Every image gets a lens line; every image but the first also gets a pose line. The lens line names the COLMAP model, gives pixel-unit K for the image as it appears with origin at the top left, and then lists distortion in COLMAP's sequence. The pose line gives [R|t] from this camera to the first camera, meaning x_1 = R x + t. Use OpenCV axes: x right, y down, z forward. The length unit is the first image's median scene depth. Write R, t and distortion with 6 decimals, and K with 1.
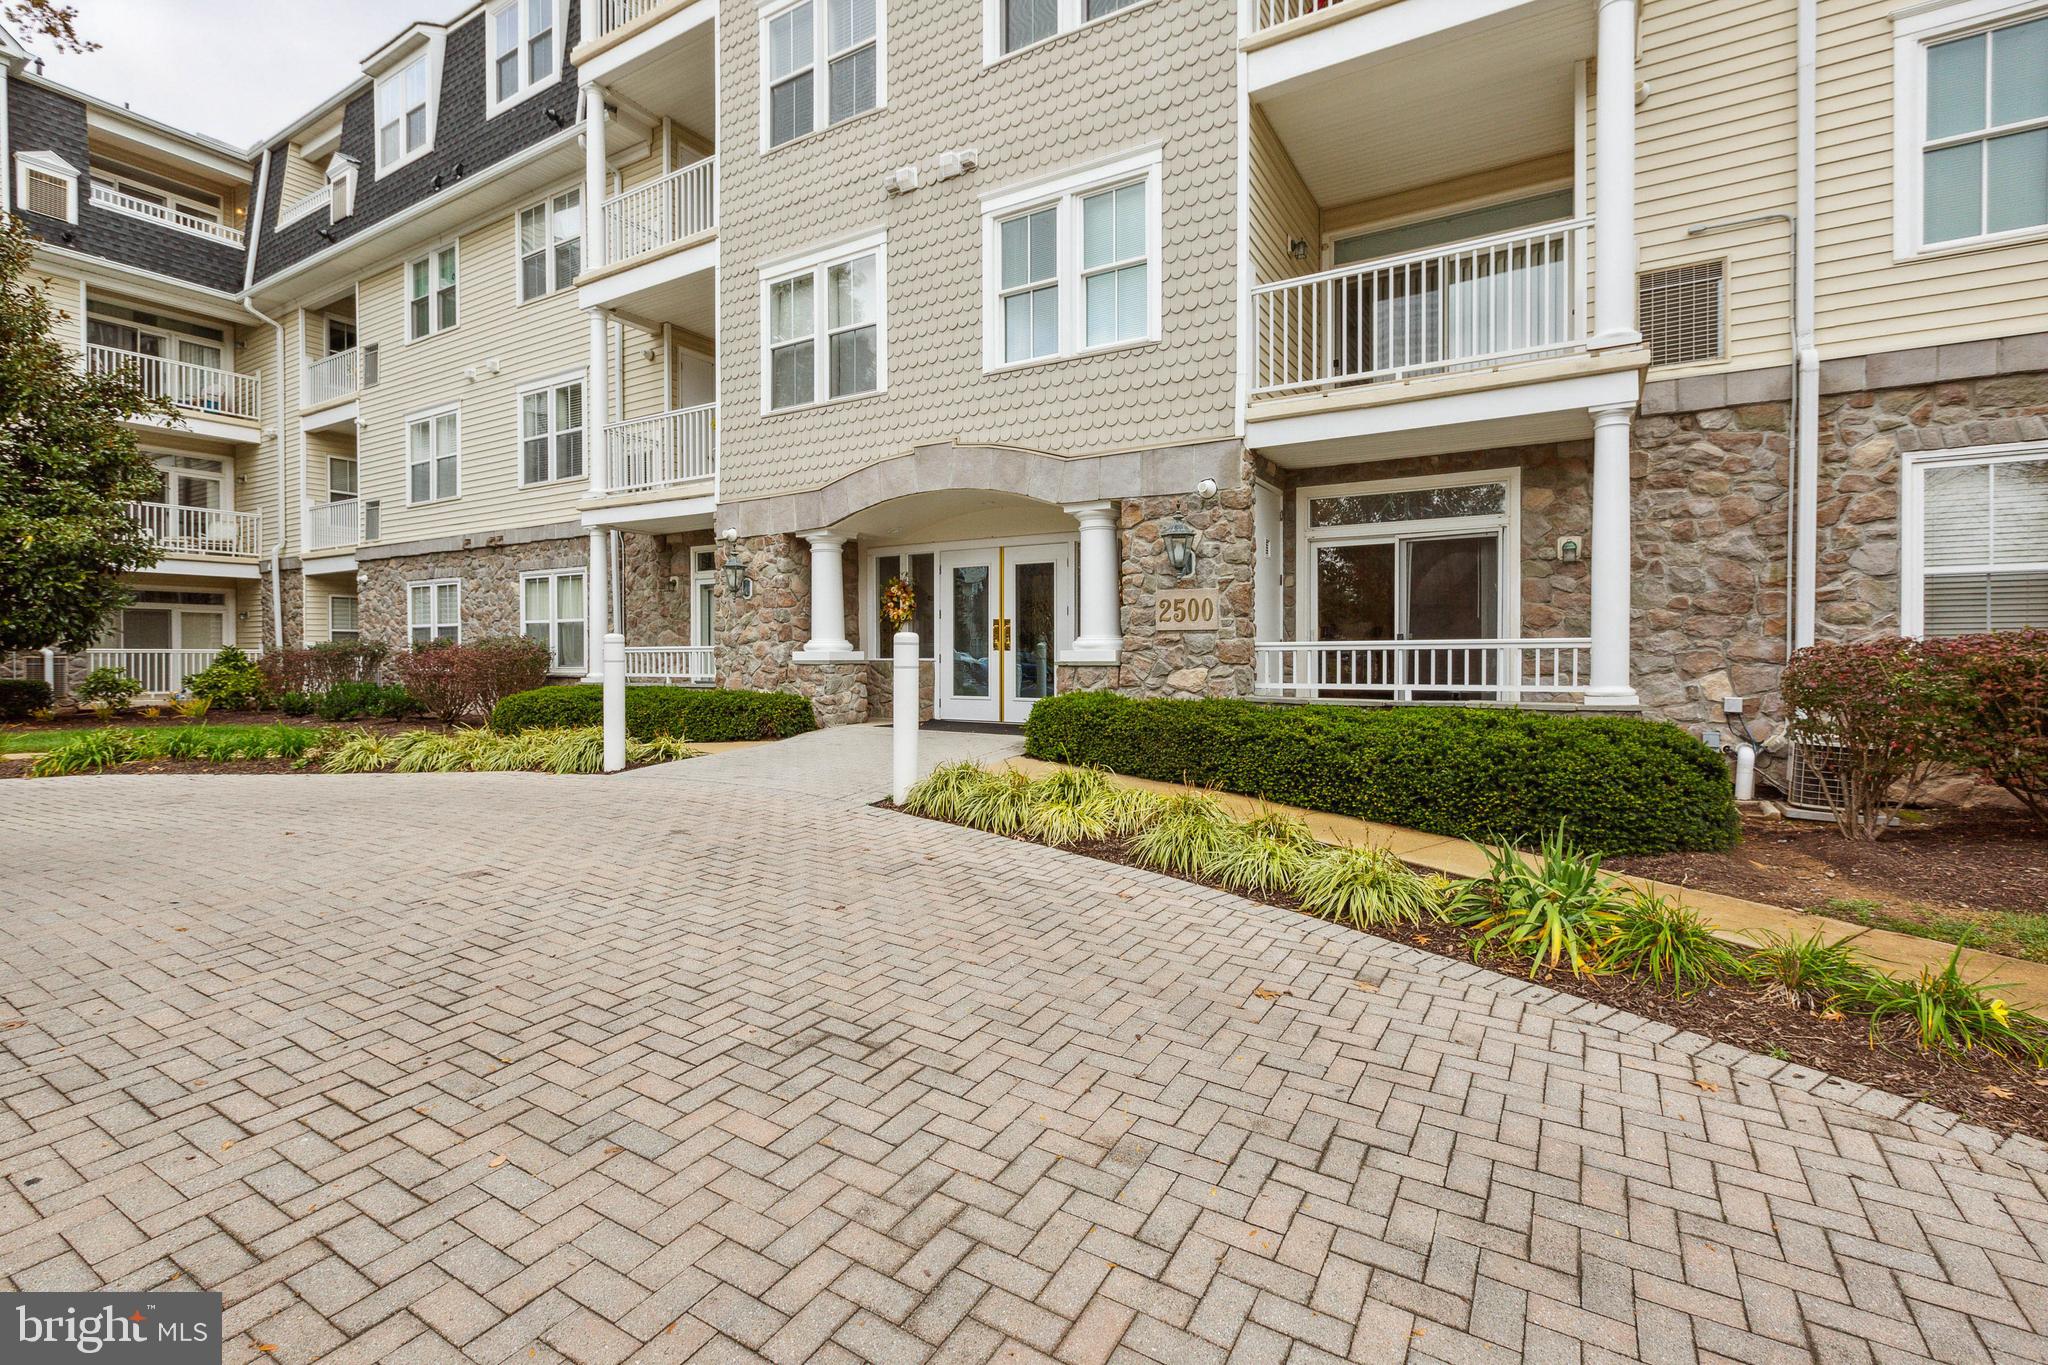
lens RADIAL K [[915.9, 0, 1024.5], [0, 915.9, 667.1], [0, 0, 1]] dist [-0.001053, -0.000025]
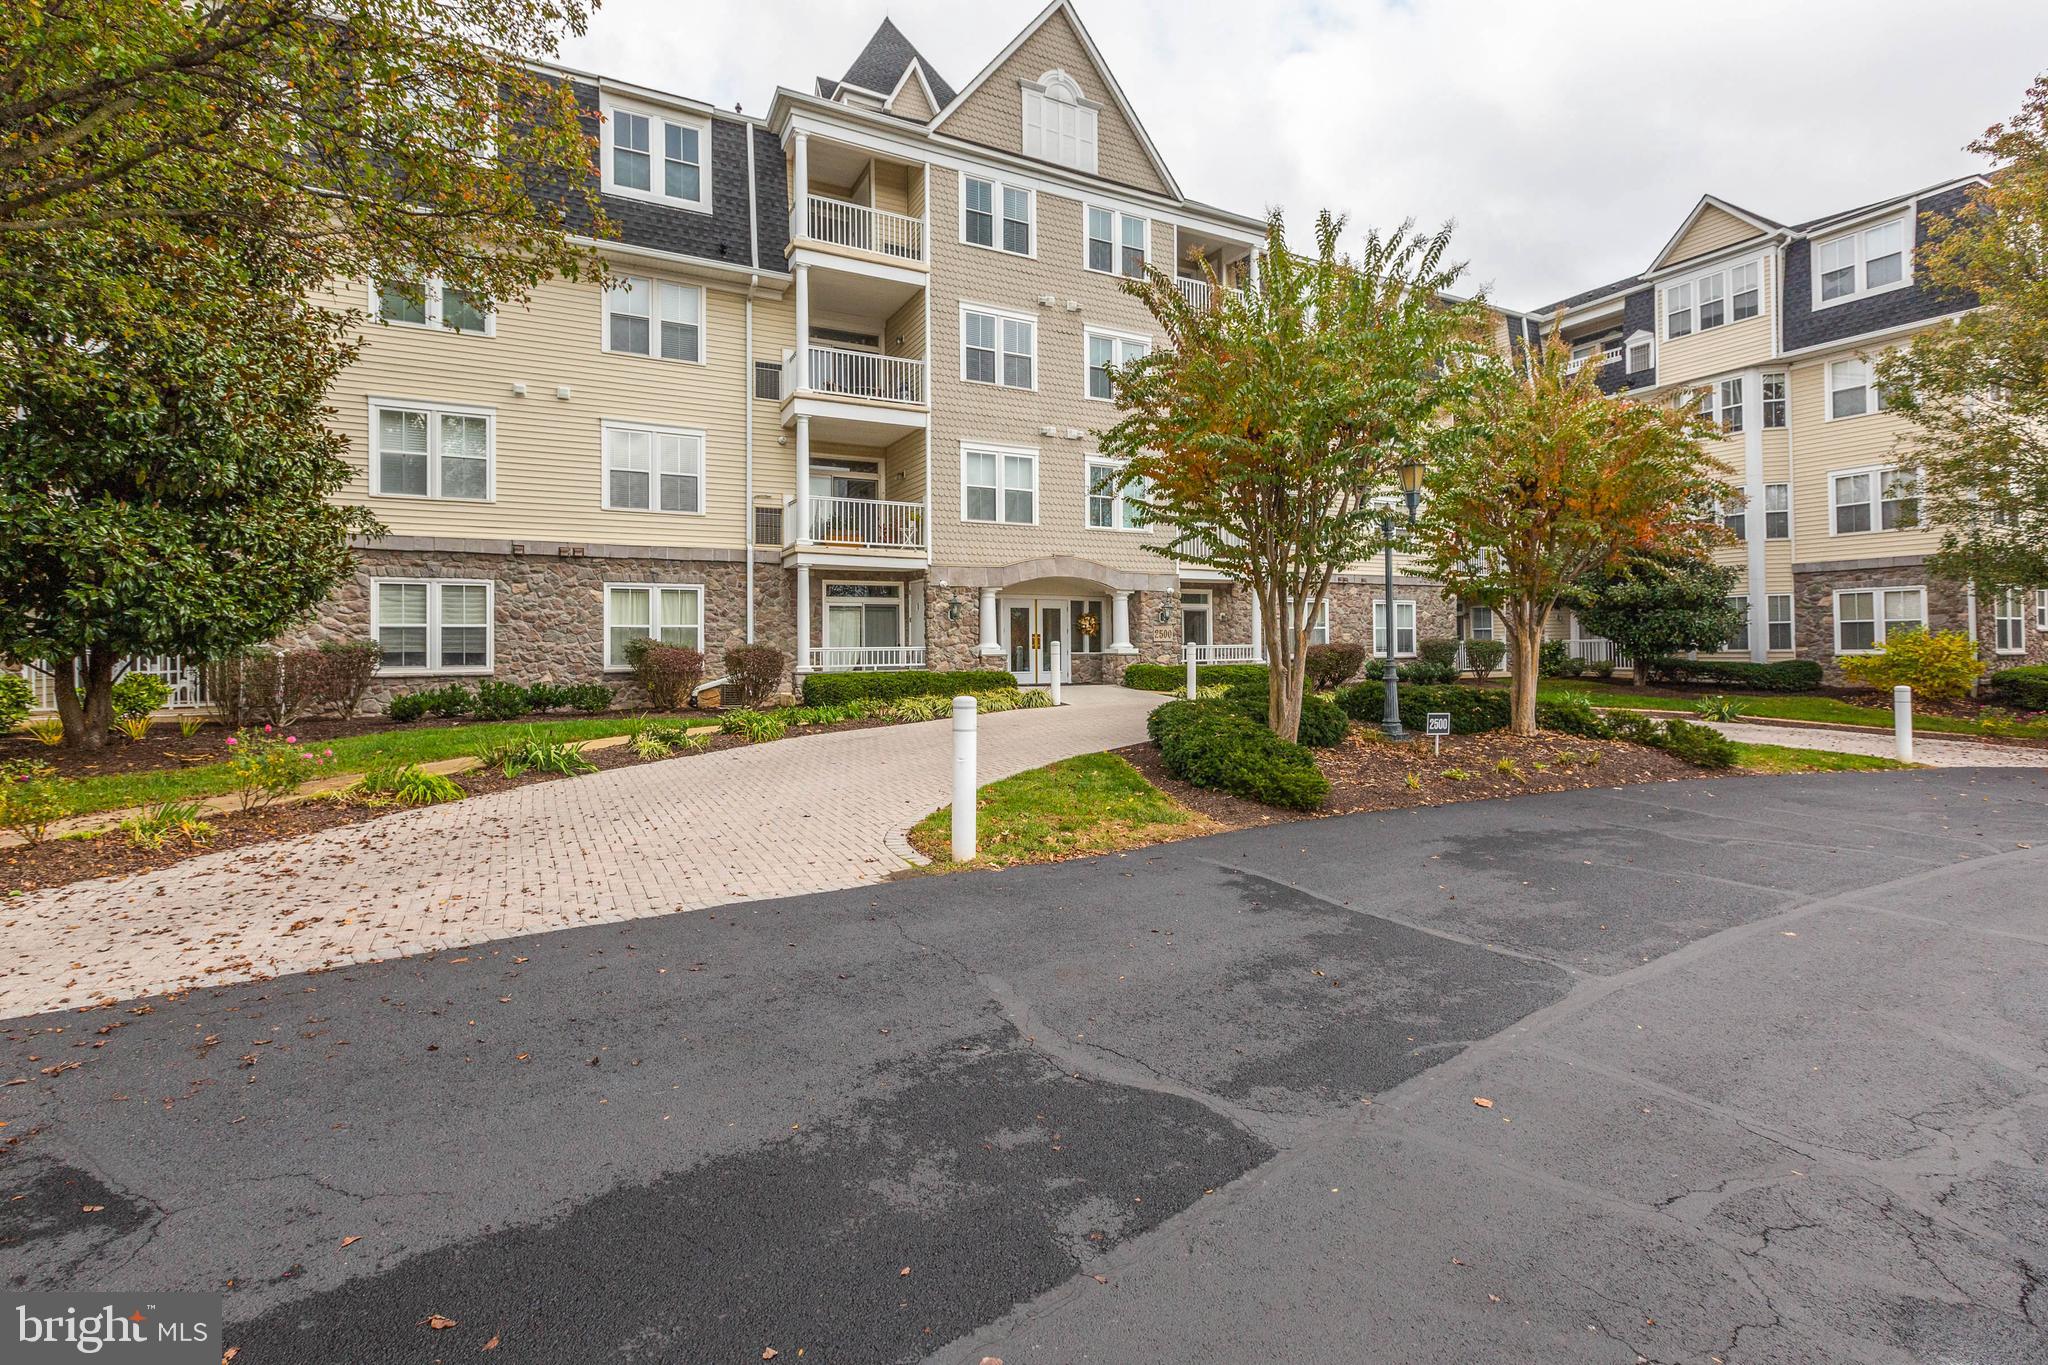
lens RADIAL K [[934.4, 0, 1026.3], [0, 934.4, 647.5], [0, 0, 1]] dist [-0.000264, -0.000009]
pose [[0.513834, 0.002600, 0.857885, -1.855366], [0.022151, 0.999622, -0.016297, 0.011433], [-0.857603, 0.027377, 0.513582, -0.063556]]
